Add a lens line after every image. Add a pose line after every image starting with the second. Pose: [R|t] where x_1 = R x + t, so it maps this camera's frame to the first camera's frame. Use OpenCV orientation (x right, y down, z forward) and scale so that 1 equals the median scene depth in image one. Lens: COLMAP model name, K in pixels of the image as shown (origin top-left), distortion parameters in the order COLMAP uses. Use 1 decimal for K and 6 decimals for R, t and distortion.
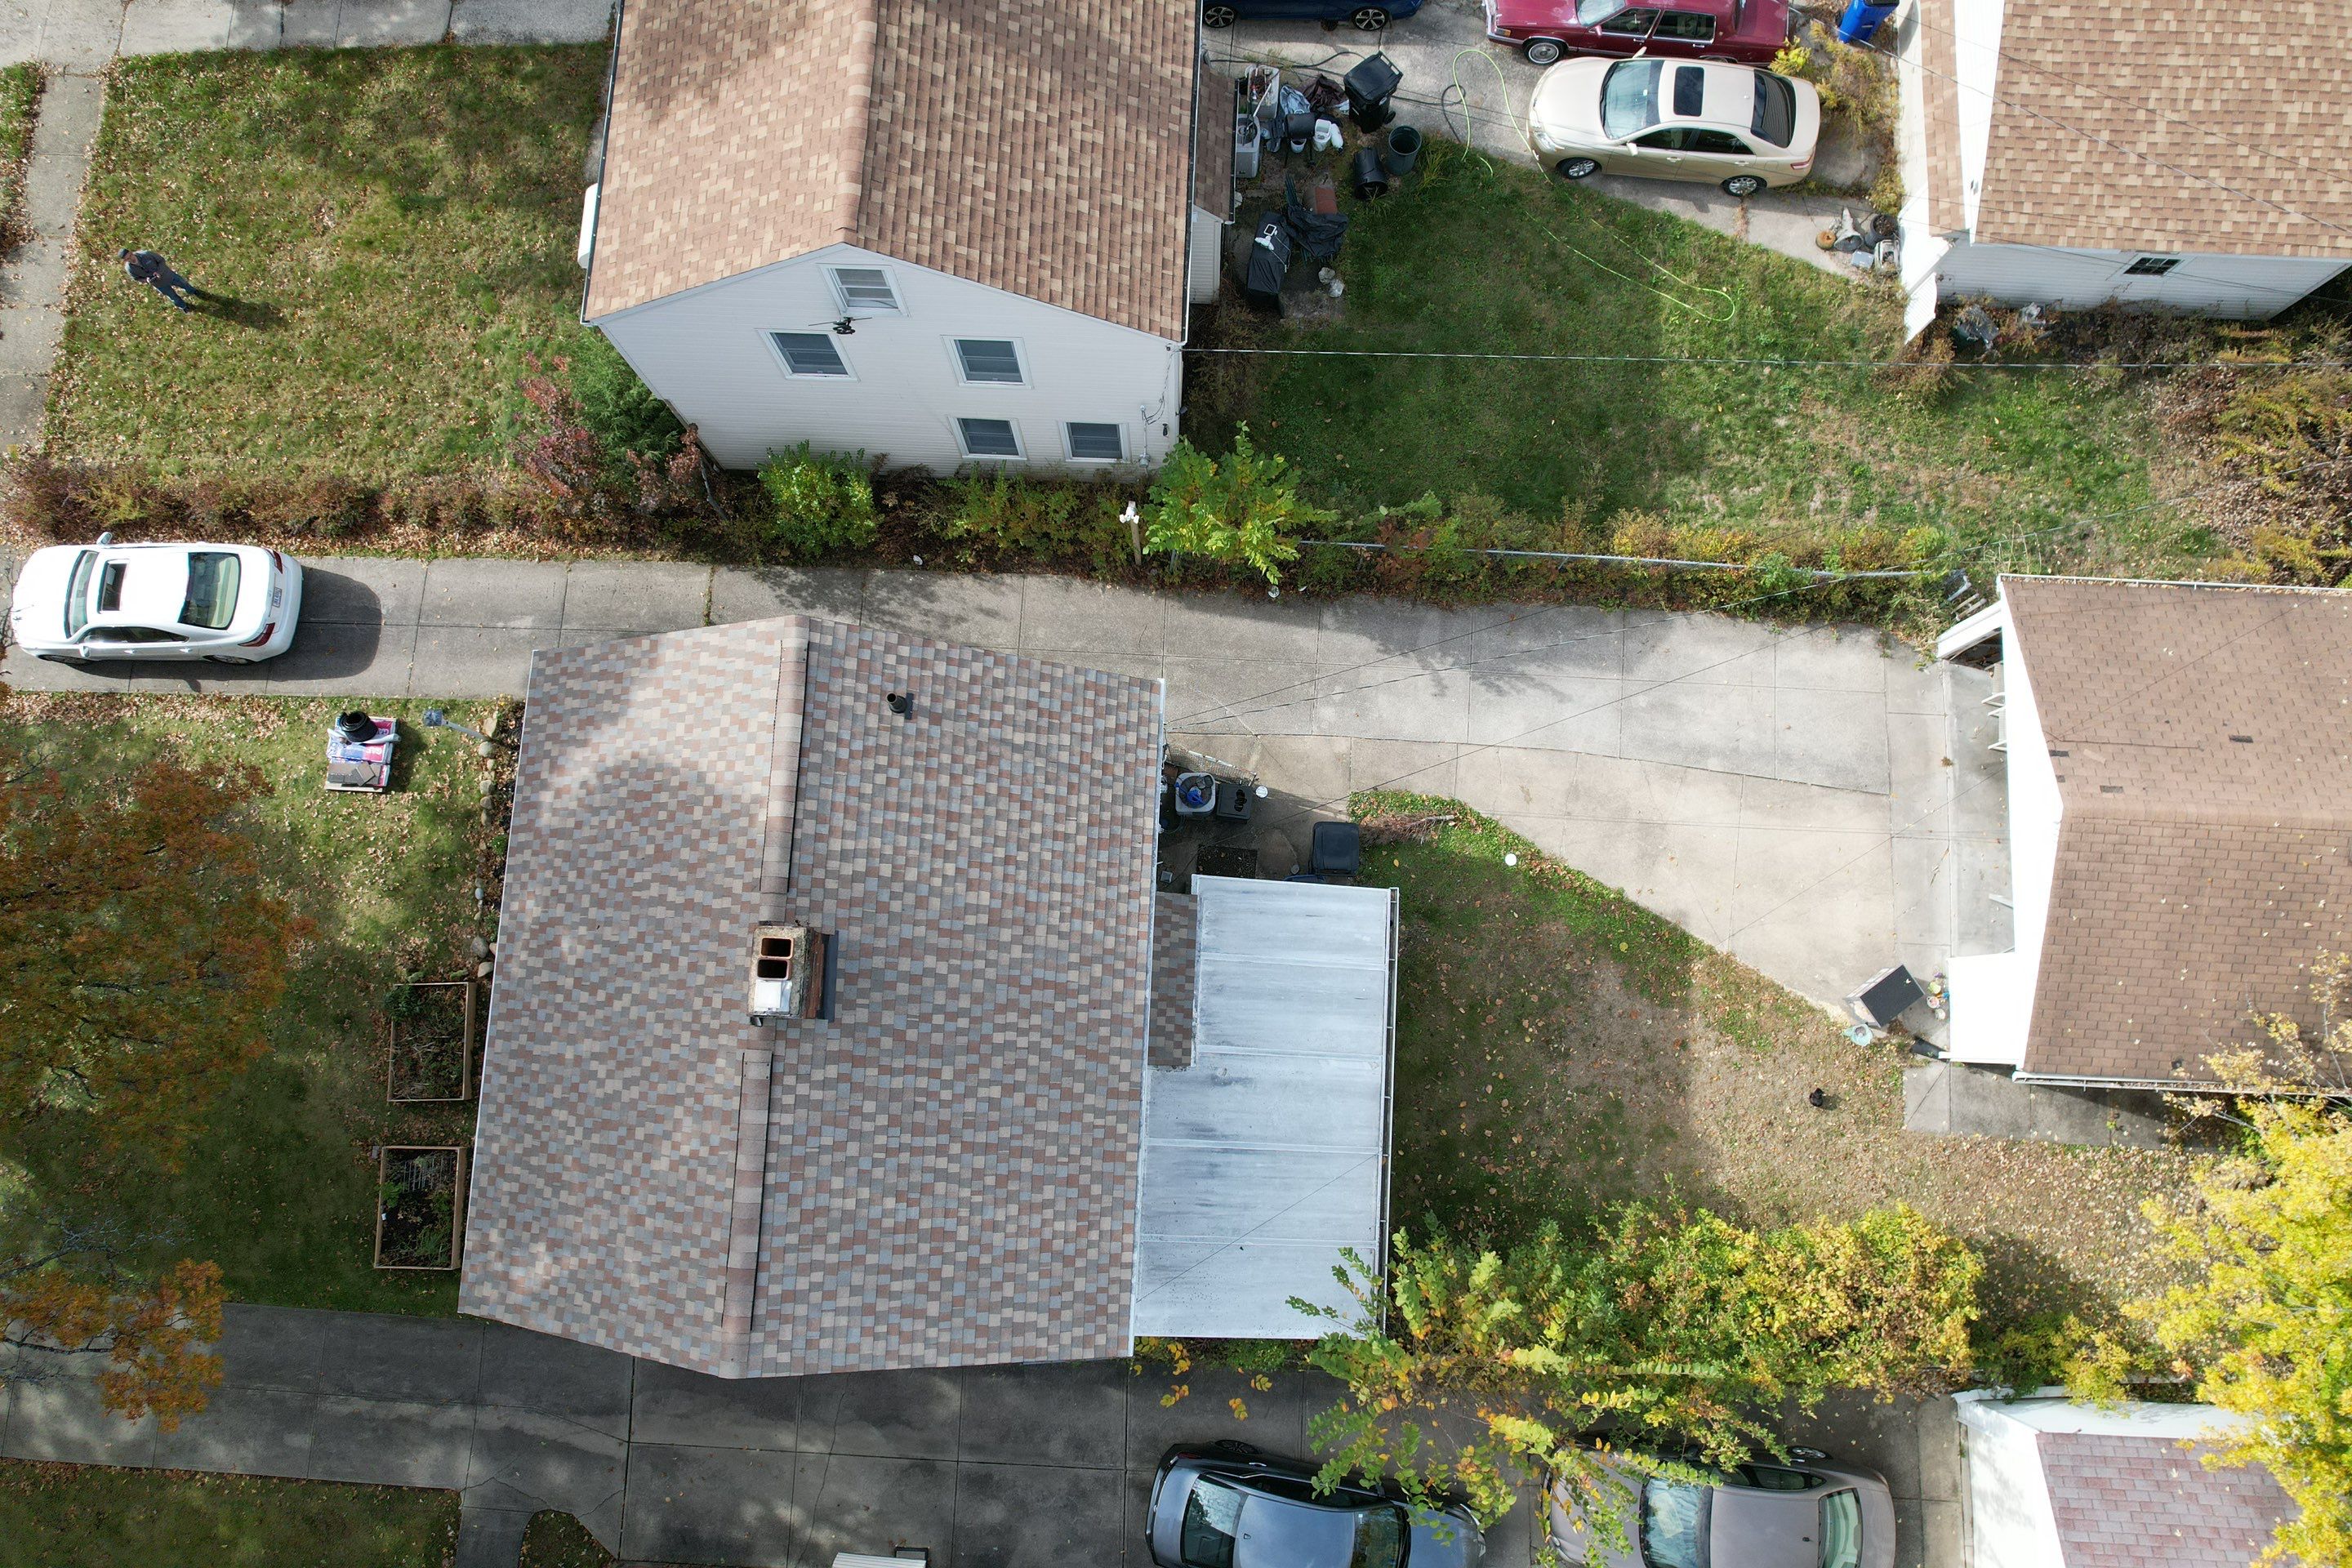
lens RADIAL K [[1488.0, 0, 1175.5], [0, 1488.0, 791.0], [0, 0, 1]] dist [-0.069491, 0.054162]
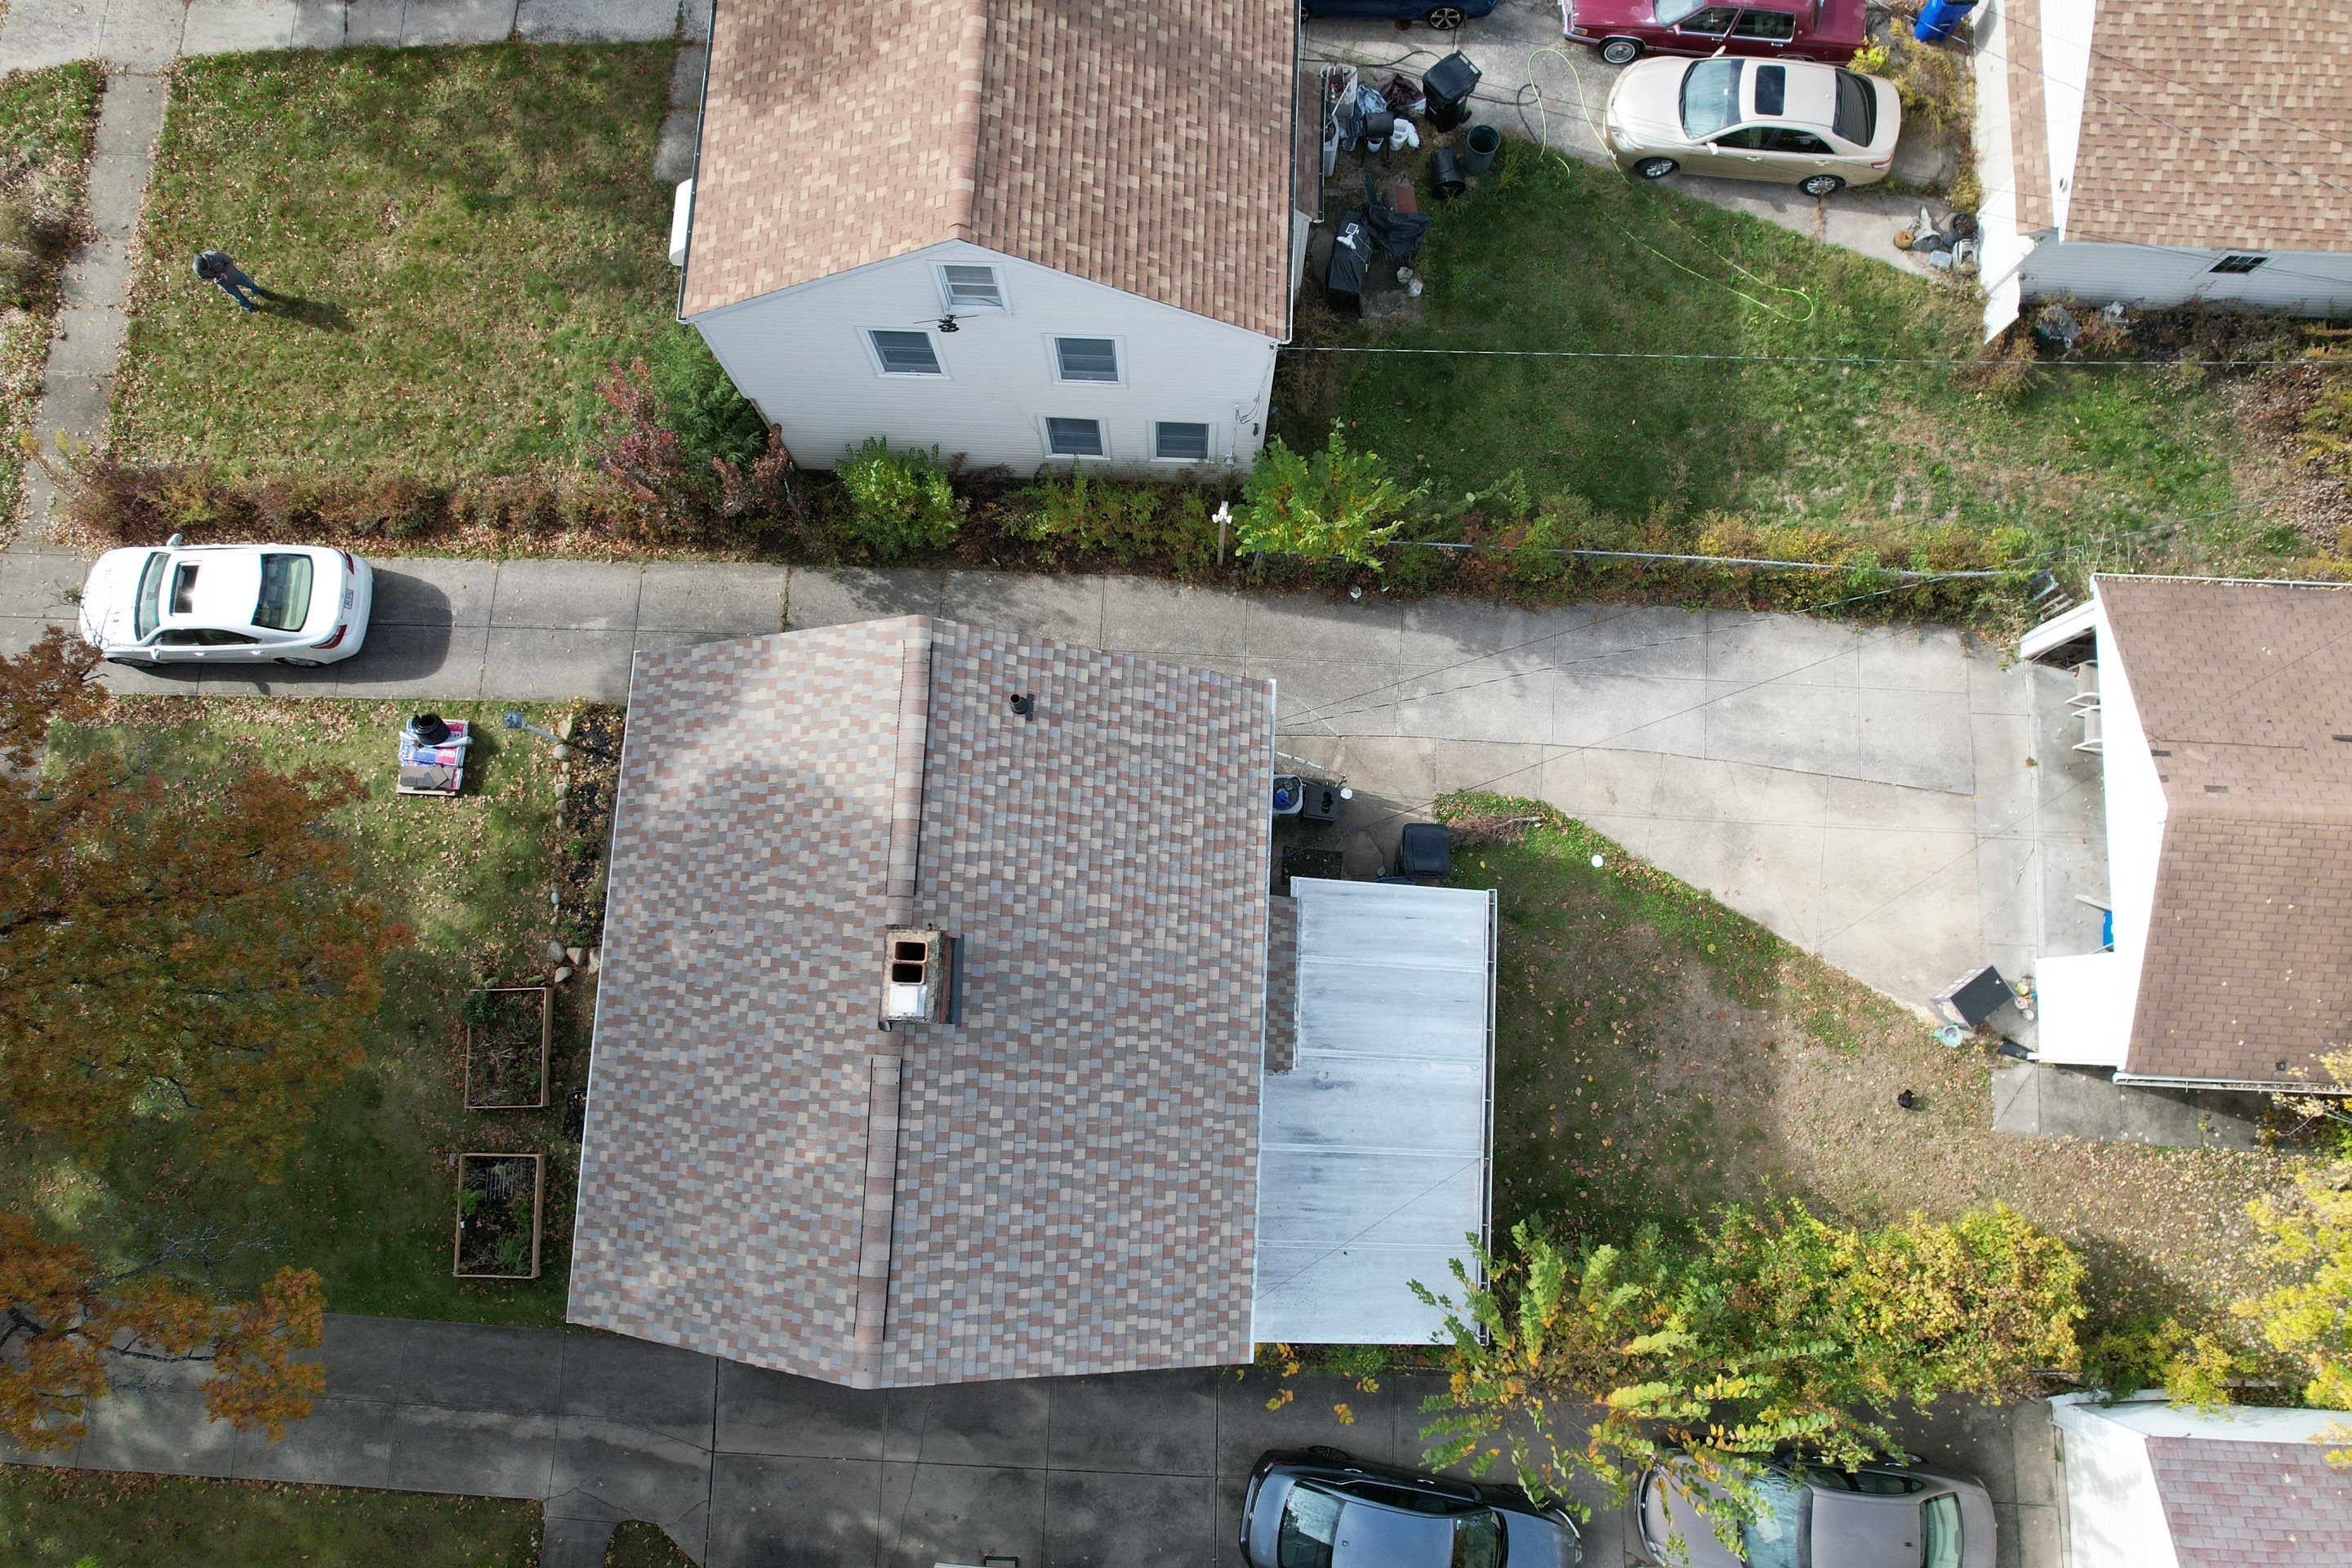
lens RADIAL K [[1488.0, 0, 1175.5], [0, 1488.0, 791.0], [0, 0, 1]] dist [-0.069491, 0.054162]
pose [[0.999992, -0.001928, 0.003602, -0.064067], [0.001936, 0.999995, -0.002383, 0.001056], [-0.003598, 0.002390, 0.999991, 0.007093]]
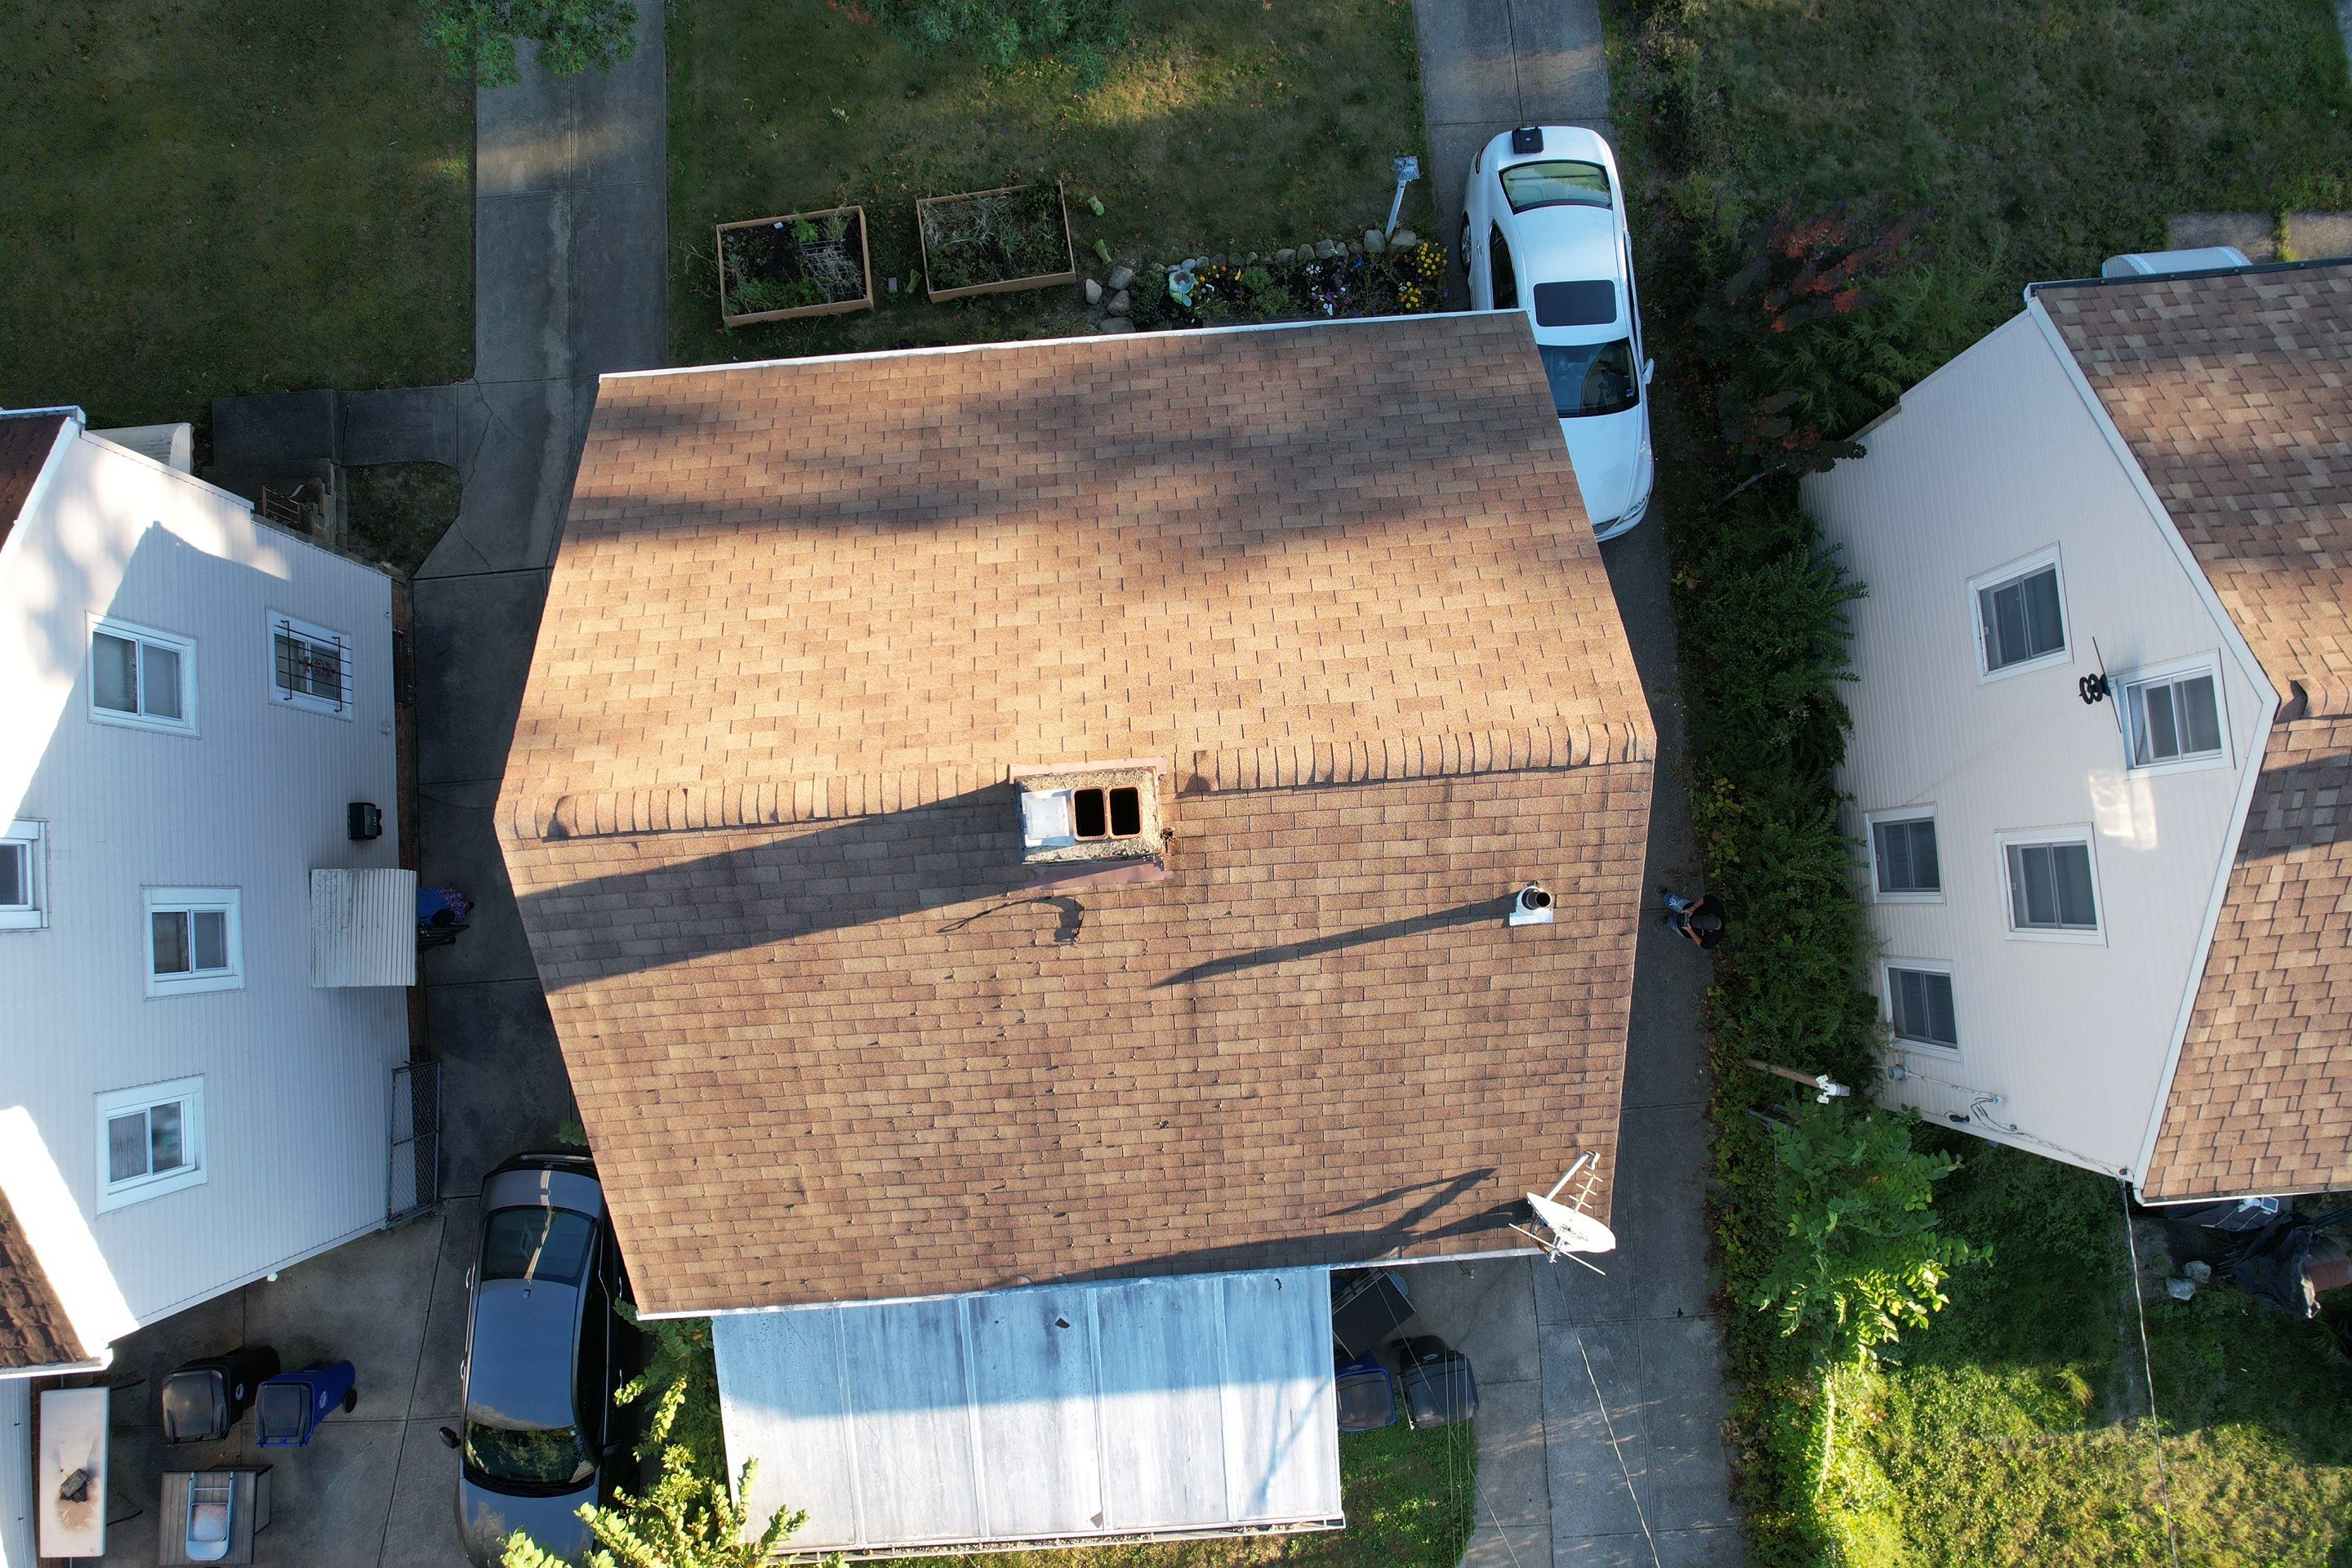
lens RADIAL K [[1499.2, 0, 1174.9], [0, 1499.2, 785.8], [0, 0, 1]] dist [-0.090711, 0.078207]
pose [[0.119478, 0.990371, -0.069925, -0.155019], [-0.979642, 0.129041, 0.153787, -0.009156], [0.161330, 0.050128, 0.985627, 0.252128]]
